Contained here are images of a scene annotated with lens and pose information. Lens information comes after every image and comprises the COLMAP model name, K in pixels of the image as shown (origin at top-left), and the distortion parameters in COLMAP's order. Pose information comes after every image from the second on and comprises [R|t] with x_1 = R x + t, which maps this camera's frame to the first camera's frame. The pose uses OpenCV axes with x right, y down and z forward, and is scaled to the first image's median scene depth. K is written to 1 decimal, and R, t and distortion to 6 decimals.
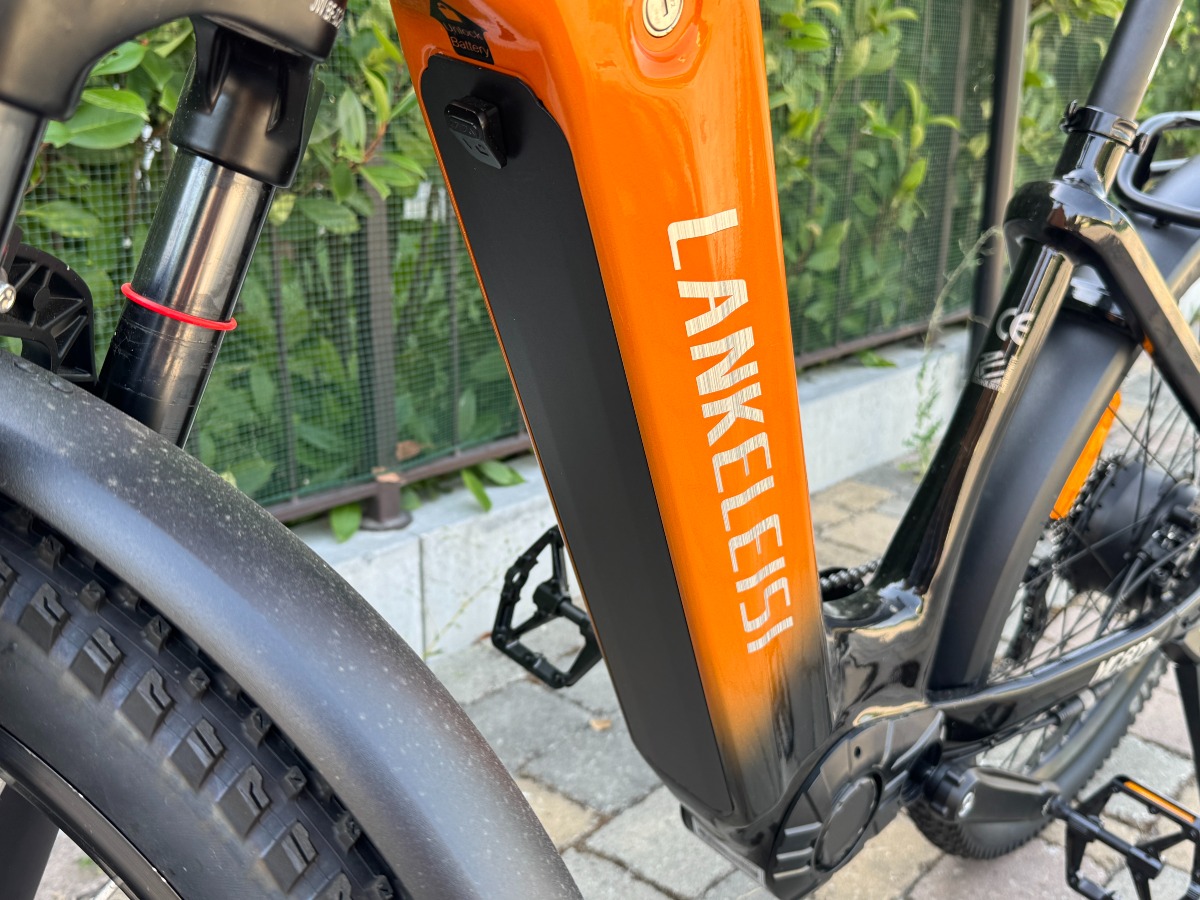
lens RADIAL K [[1198.2, 0, 597.6], [0, 1198.2, 456.3], [0, 0, 1]] dist [0.172316, -0.445861]
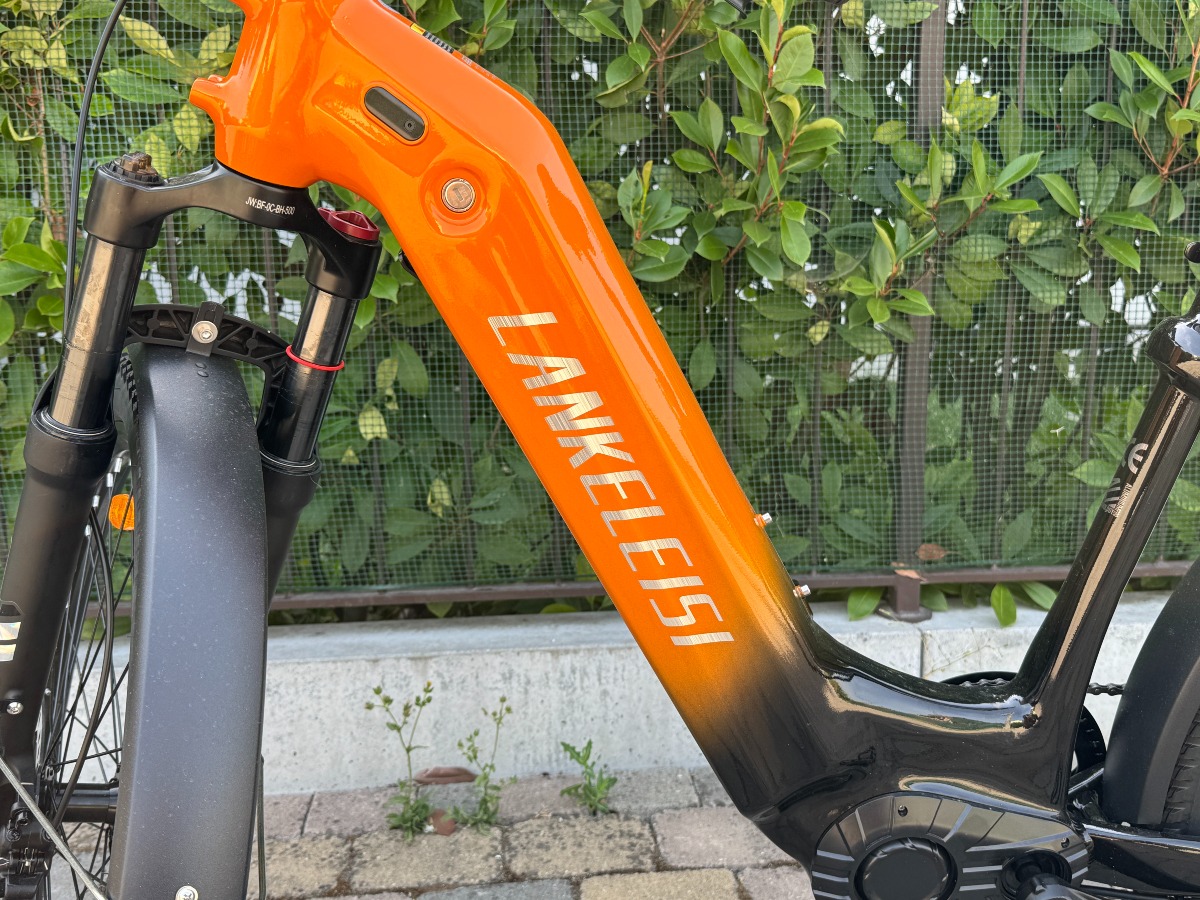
lens RADIAL K [[1198.2, 0, 597.6], [0, 1198.2, 456.3], [0, 0, 1]] dist [0.172316, -0.445861]
pose [[0.732164, 0.110368, -0.672127, 0.707628], [-0.185415, 0.981815, -0.040755, 0.020335], [0.655406, 0.154462, 0.739313, -0.059885]]
